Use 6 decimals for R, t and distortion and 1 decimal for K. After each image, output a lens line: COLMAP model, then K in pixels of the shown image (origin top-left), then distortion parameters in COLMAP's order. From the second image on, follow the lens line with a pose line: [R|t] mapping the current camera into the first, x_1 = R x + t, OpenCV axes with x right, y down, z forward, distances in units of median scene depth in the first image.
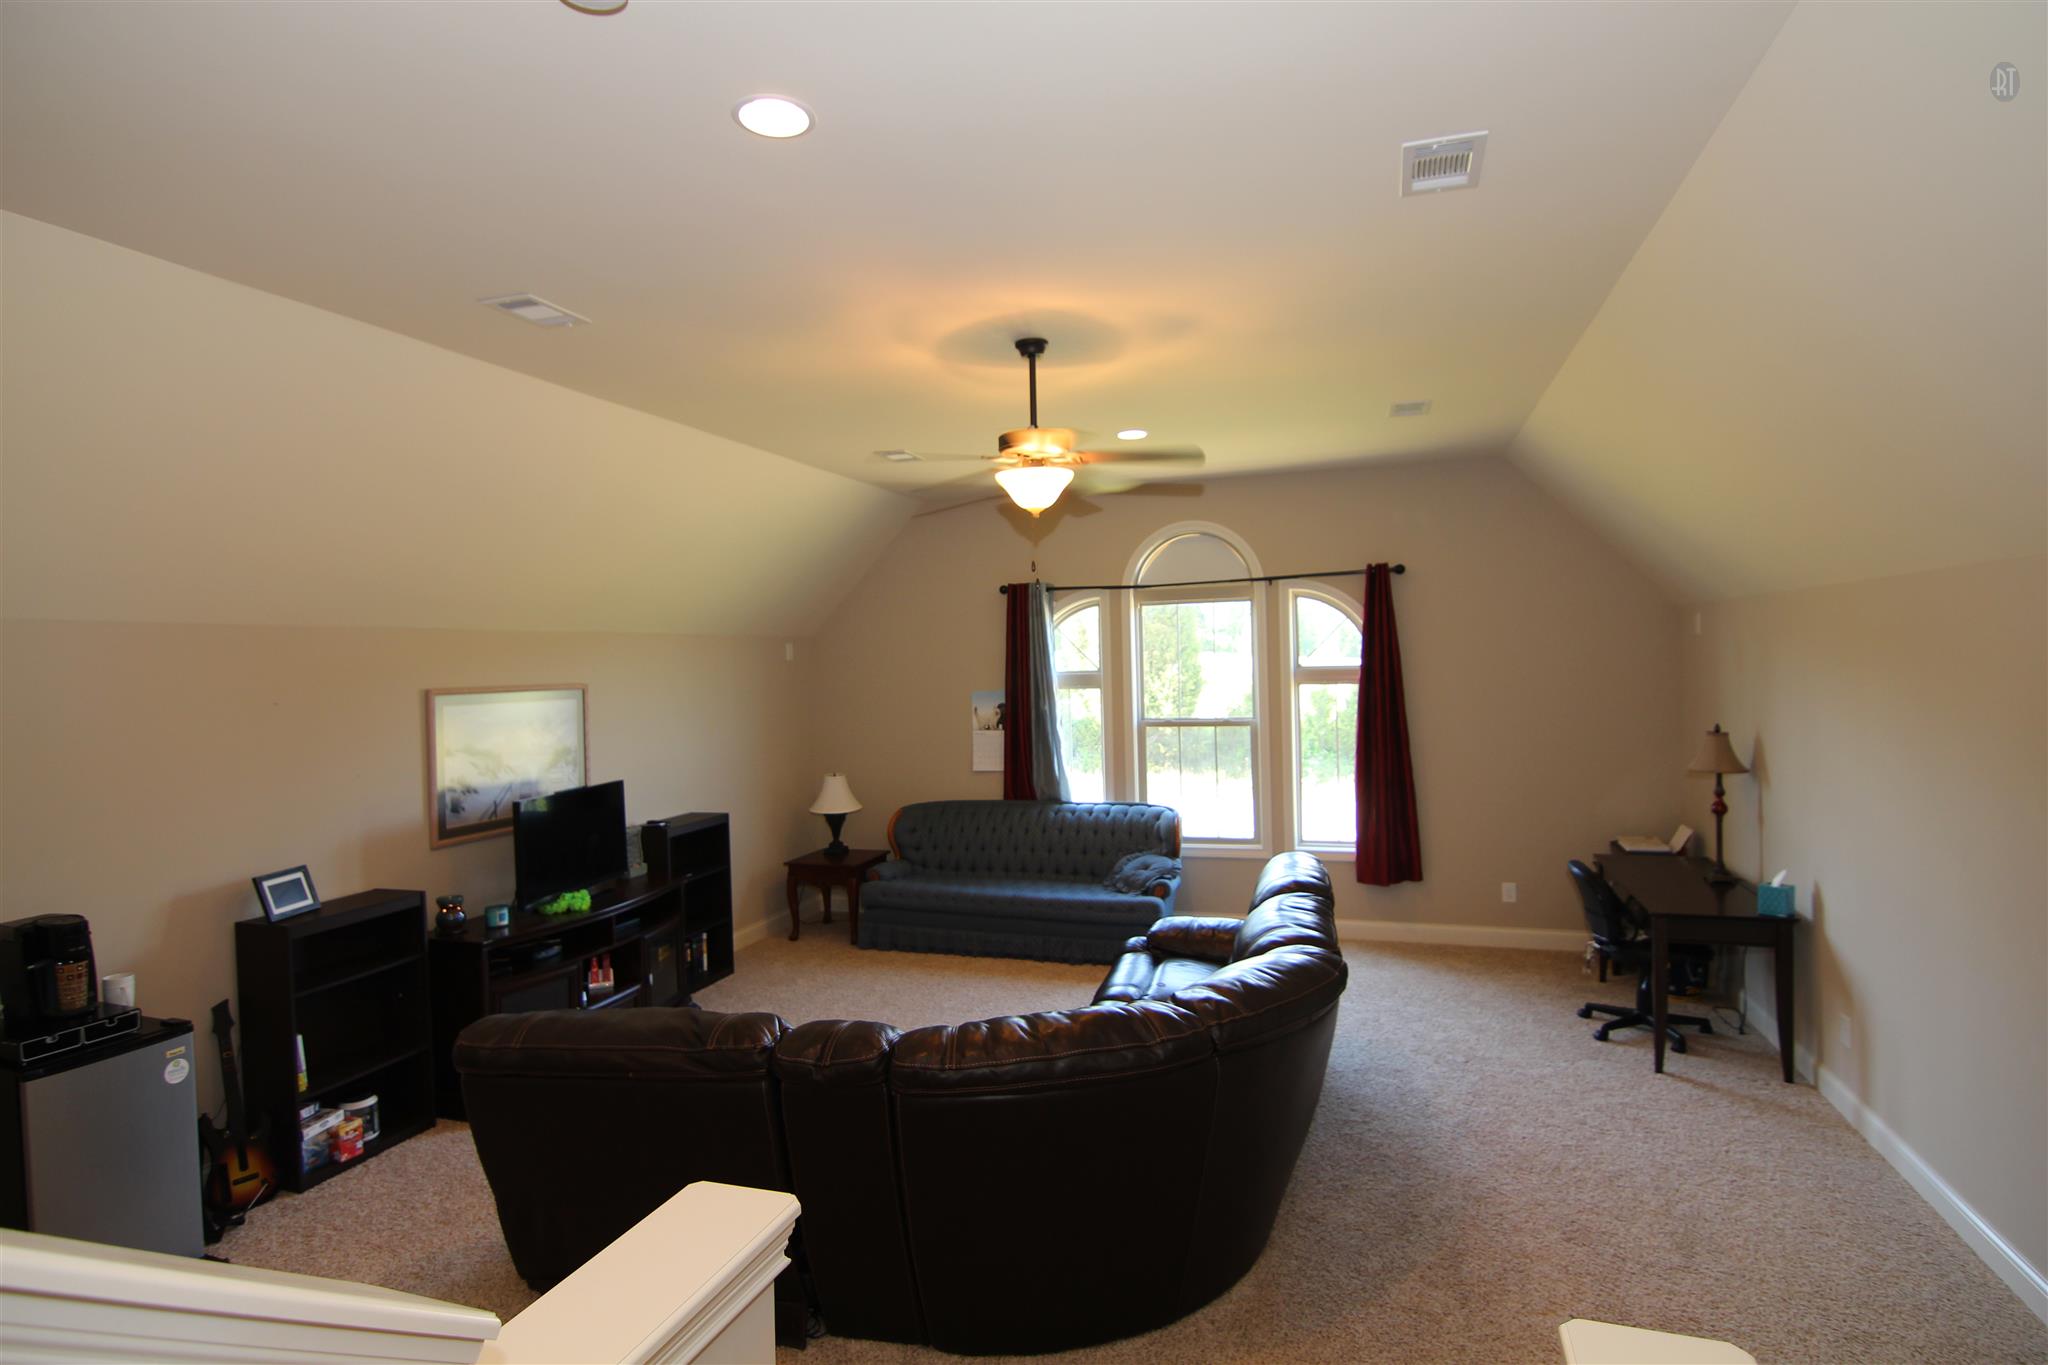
lens RADIAL K [[1031.8, 0, 1056.2], [0, 1031.8, 675.1], [0, 0, 1]] dist [-0.002159, -0.010214]
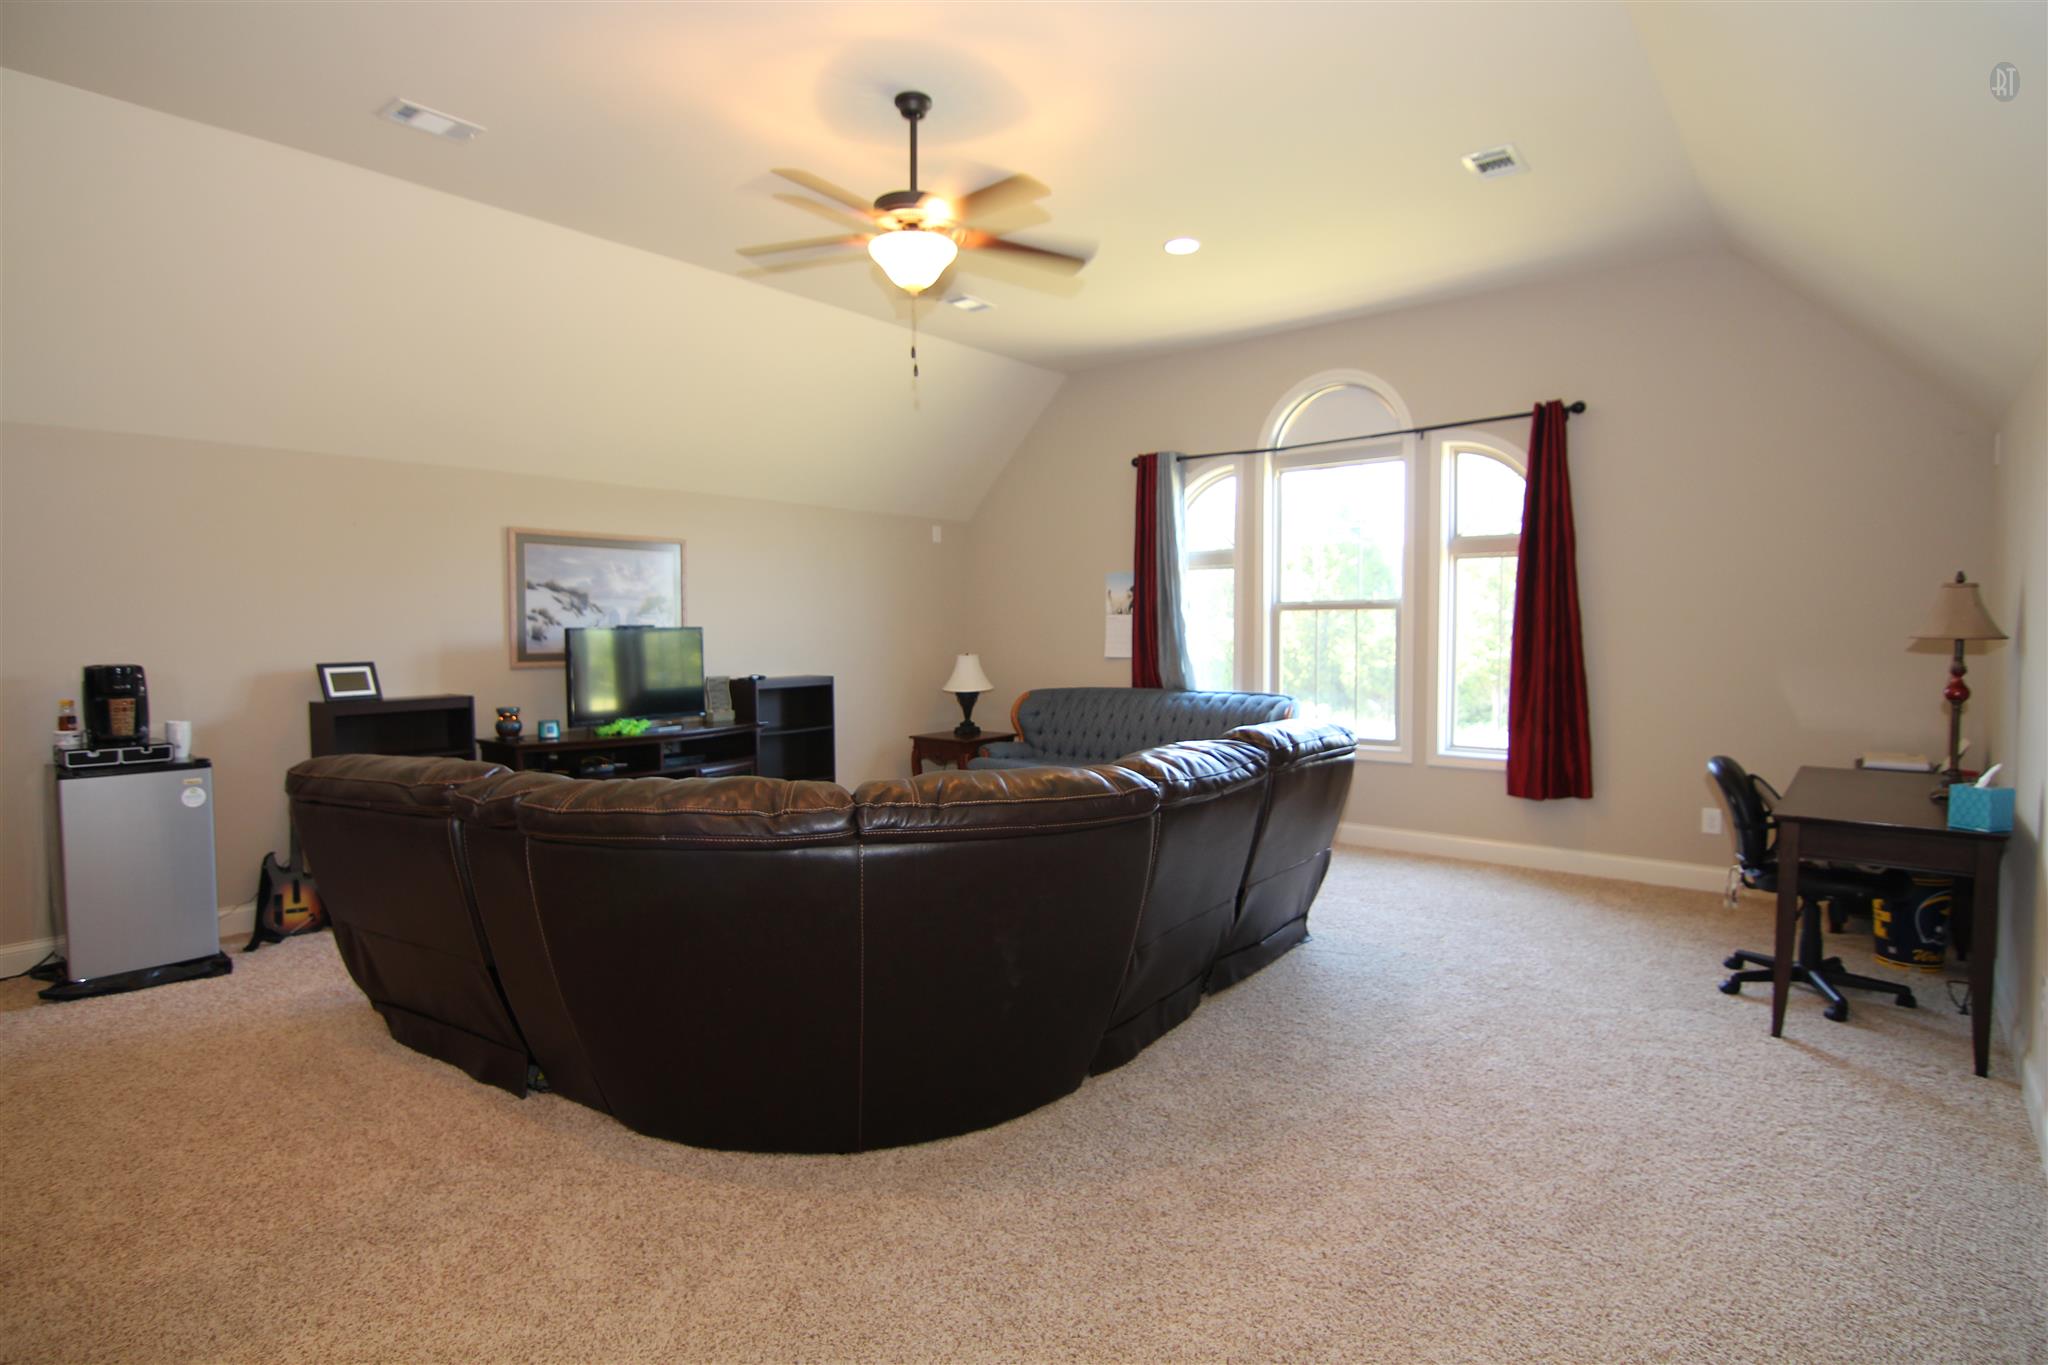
lens RADIAL K [[1031.8, 0, 1056.2], [0, 1031.8, 675.1], [0, 0, 1]] dist [-0.002159, -0.010214]
pose [[0.934947, 0.037760, -0.352773, 0.254228], [-0.022935, 0.998673, 0.046112, 0.079346], [0.354046, -0.035021, 0.934572, 0.111736]]
